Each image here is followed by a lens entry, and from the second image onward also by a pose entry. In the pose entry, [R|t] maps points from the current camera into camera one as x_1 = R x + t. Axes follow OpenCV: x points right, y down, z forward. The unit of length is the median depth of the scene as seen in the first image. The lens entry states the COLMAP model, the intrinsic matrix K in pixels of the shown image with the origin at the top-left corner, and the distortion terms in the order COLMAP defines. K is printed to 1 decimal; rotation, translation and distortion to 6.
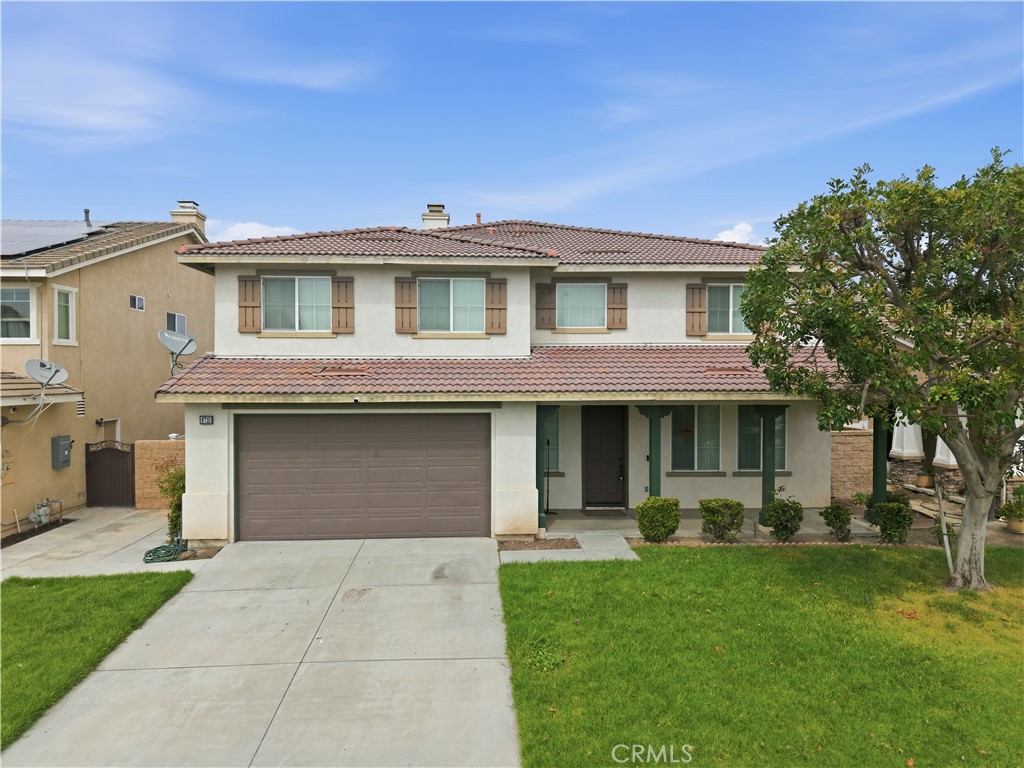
lens RADIAL K [[684.6, 0, 503.0], [0, 684.6, 382.0], [0, 0, 1]] dist [0.050136, -0.048323]
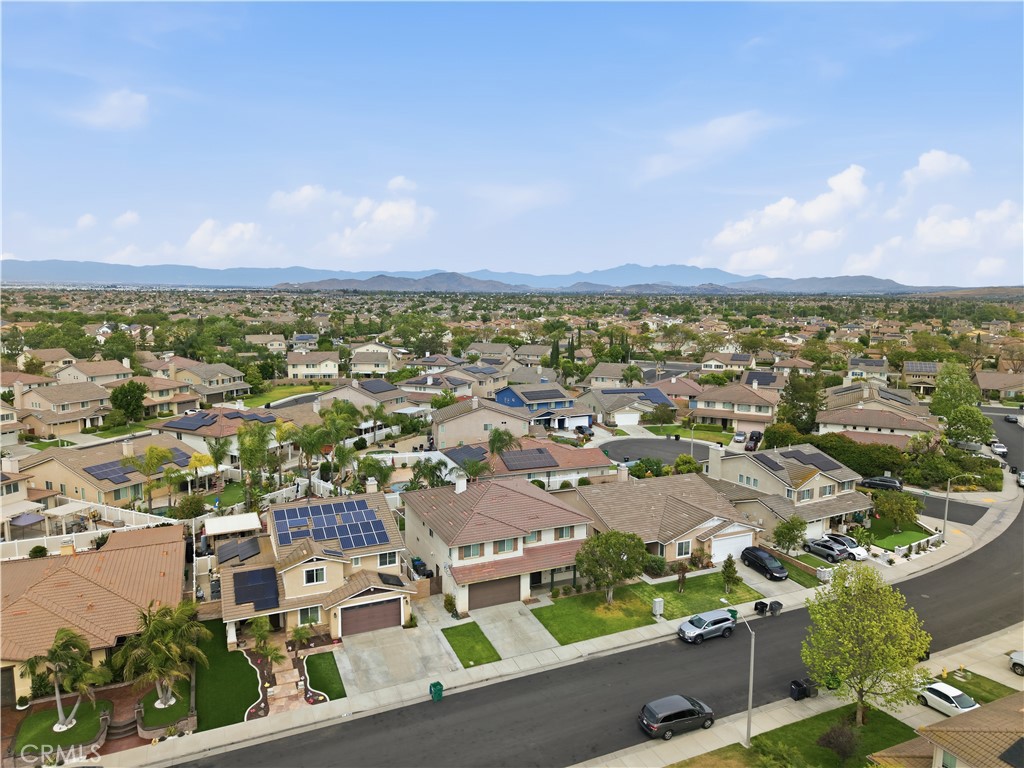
lens RADIAL K [[684.6, 0, 503.0], [0, 684.6, 382.0], [0, 0, 1]] dist [0.050136, -0.048323]
pose [[0.933783, -0.042427, 0.355317, -1.794928], [0.001328, 0.993350, 0.115122, -1.852963], [-0.357838, -0.107027, 0.927630, -3.223649]]
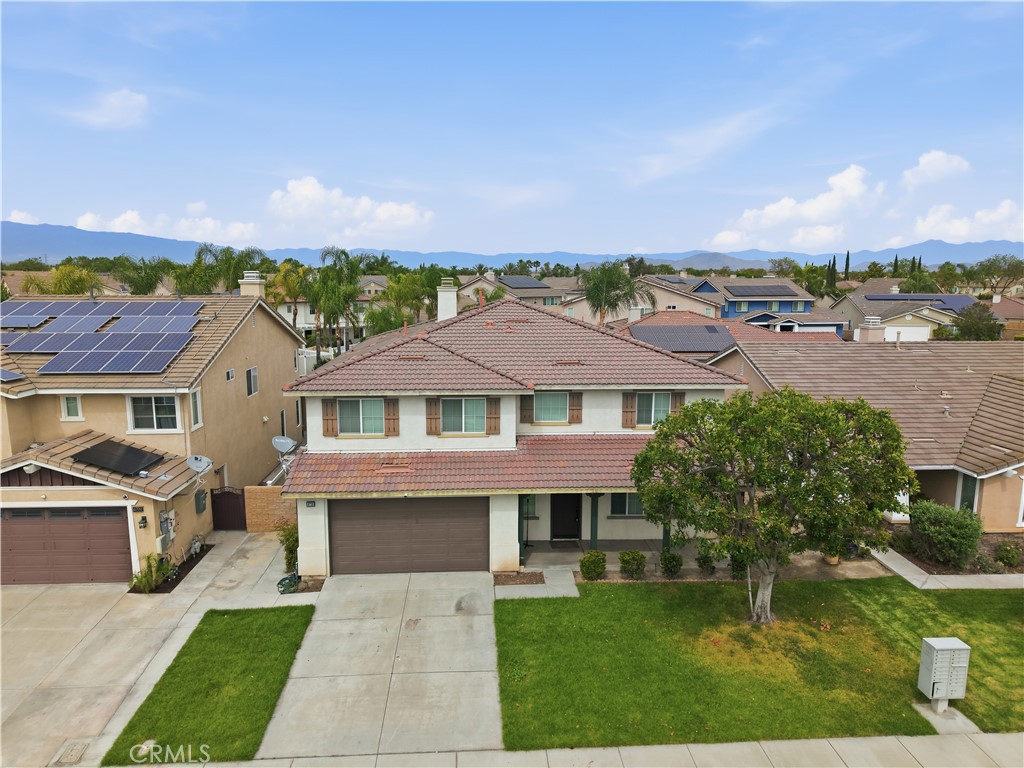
lens RADIAL K [[684.6, 0, 503.0], [0, 684.6, 382.0], [0, 0, 1]] dist [0.050136, -0.048323]
pose [[0.999997, 0.002330, -0.000096, 0.013582], [-0.002296, 0.990667, 0.136287, -0.460341], [0.000412, -0.136286, 0.990669, -0.558380]]
